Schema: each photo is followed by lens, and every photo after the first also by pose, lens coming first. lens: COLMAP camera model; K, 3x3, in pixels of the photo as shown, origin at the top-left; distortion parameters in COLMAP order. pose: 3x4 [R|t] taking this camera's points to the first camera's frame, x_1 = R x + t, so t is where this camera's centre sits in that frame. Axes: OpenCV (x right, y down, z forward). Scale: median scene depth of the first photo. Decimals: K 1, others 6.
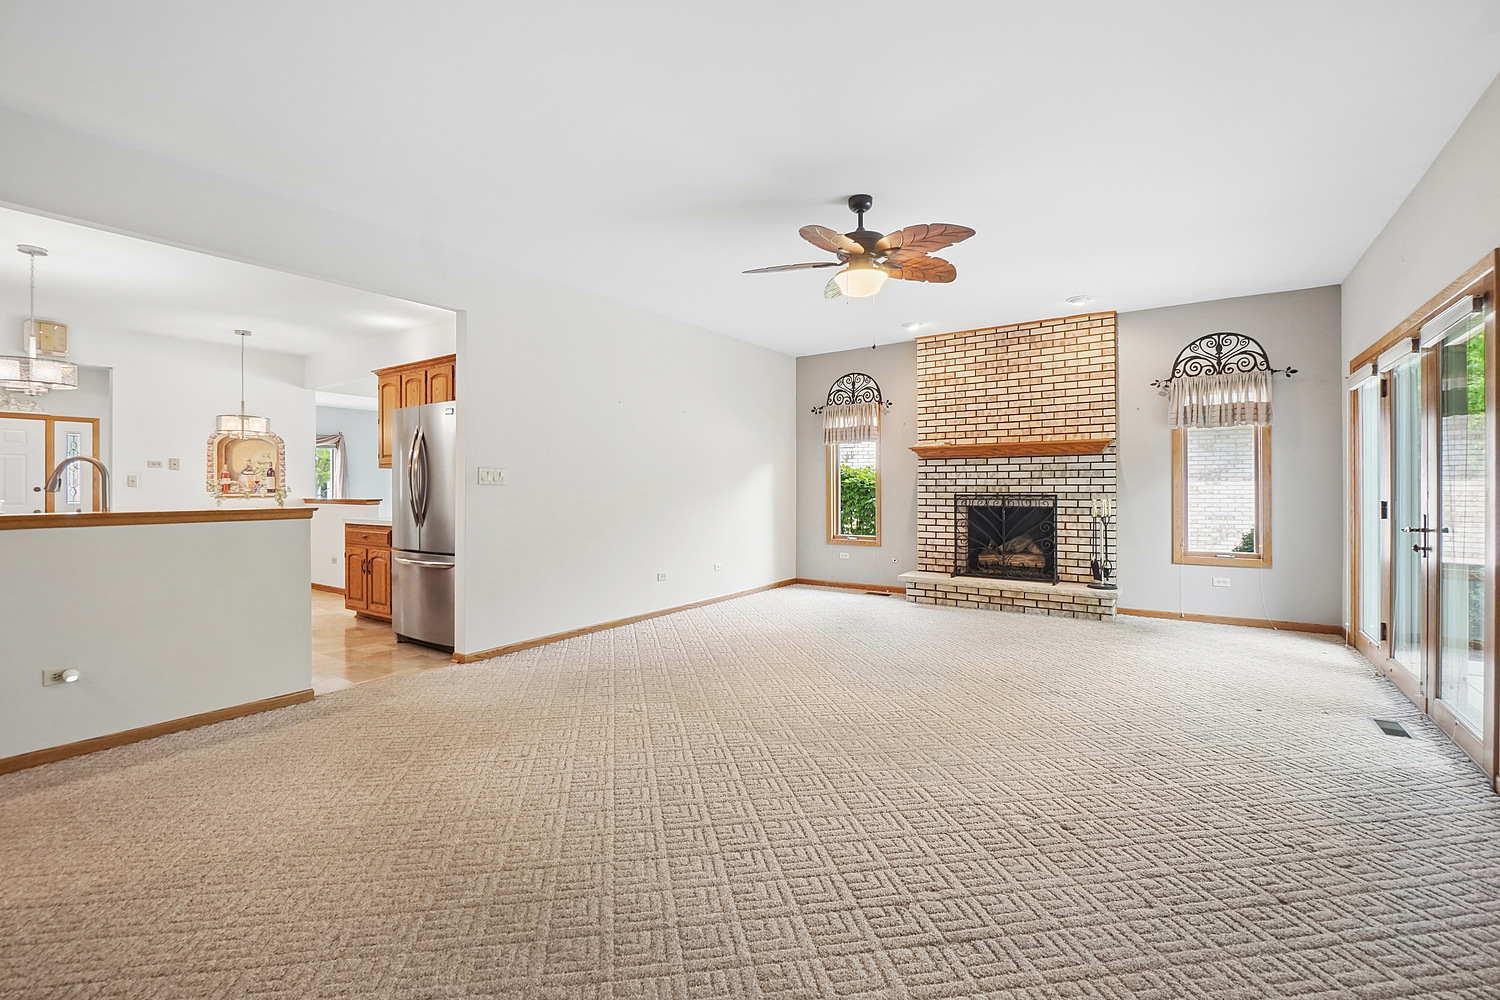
lens RADIAL K [[649.3, 0, 720.4], [0, 649.3, 493.0], [0, 0, 1]] dist [0.000697, -0.000169]
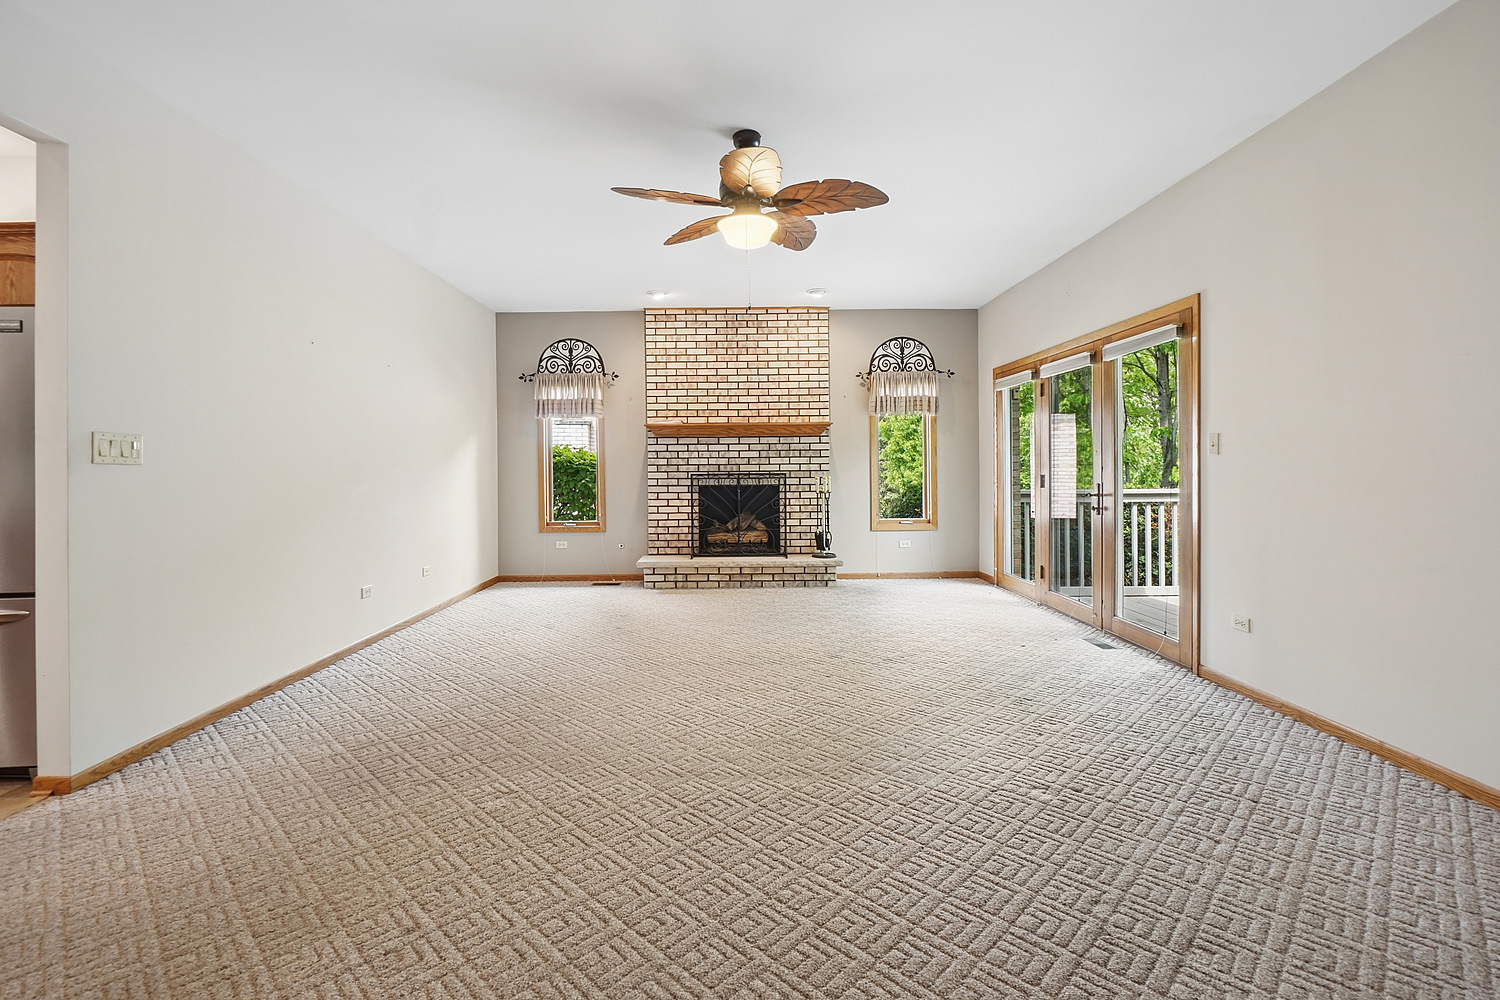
lens RADIAL K [[669.1, 0, 747.3], [0, 669.1, 476.5], [0, 0, 1]] dist [-0.002109, -0.000780]
pose [[0.812230, -0.013367, 0.583185, -0.162541], [0.010979, 0.999911, 0.007628, -0.000785], [-0.583234, 0.000207, 0.812304, 0.137114]]
